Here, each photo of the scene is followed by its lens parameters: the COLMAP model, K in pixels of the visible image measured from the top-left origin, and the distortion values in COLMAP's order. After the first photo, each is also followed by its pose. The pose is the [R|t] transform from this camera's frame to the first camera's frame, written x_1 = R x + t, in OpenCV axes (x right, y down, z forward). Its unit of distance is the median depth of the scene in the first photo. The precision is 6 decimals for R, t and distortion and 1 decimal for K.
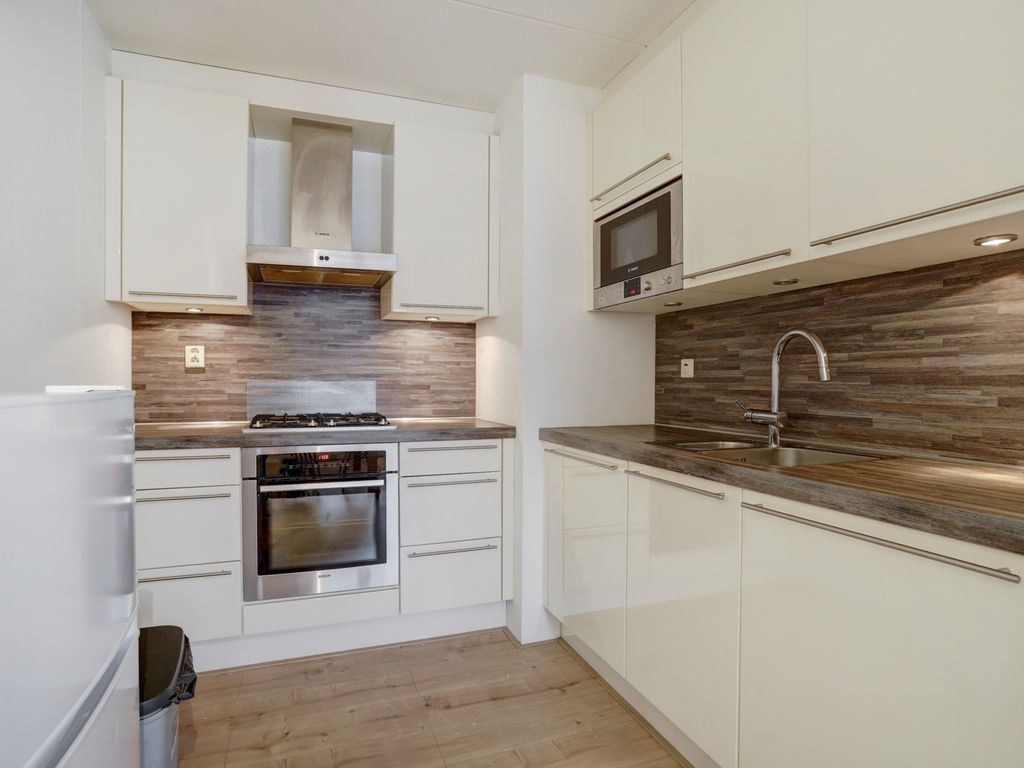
lens RADIAL K [[564.1, 0, 513.9], [0, 564.1, 386.4], [0, 0, 1]] dist [-0.054767, 0.032372]
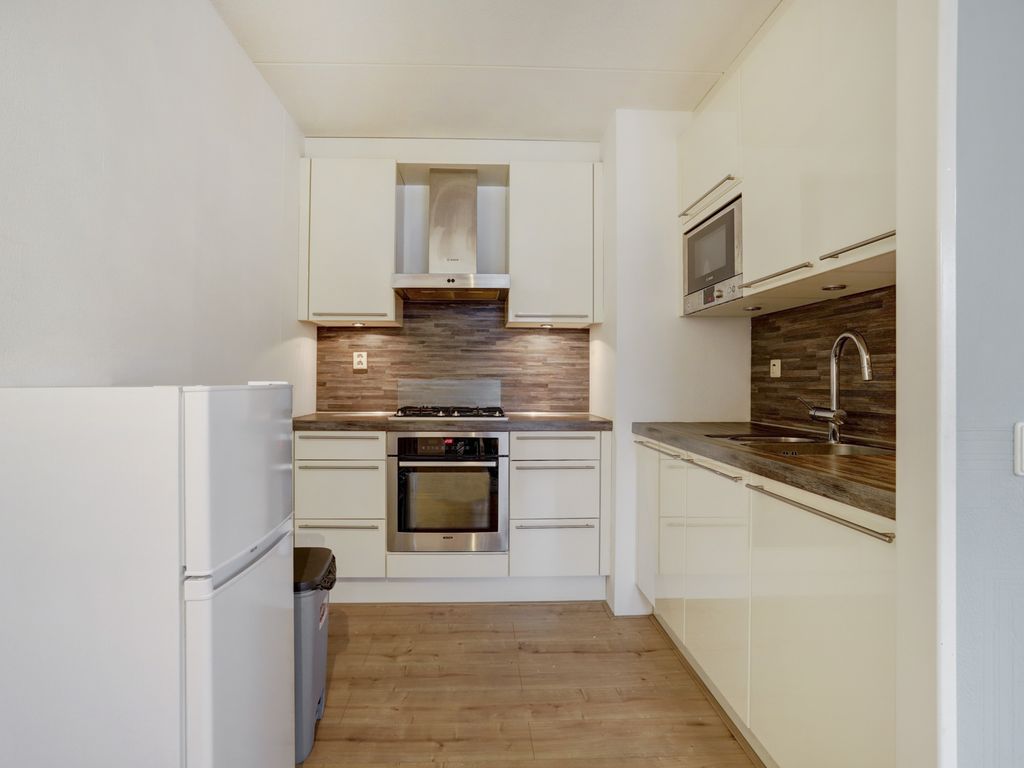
lens RADIAL K [[564.1, 0, 511.2], [0, 564.1, 377.1], [0, 0, 1]] dist [-0.054767, 0.032372]
pose [[0.955303, 0.000460, -0.295628, 0.152325], [-0.005289, 0.999865, -0.015533, 0.002902], [0.295581, 0.016402, 0.955177, -0.143513]]
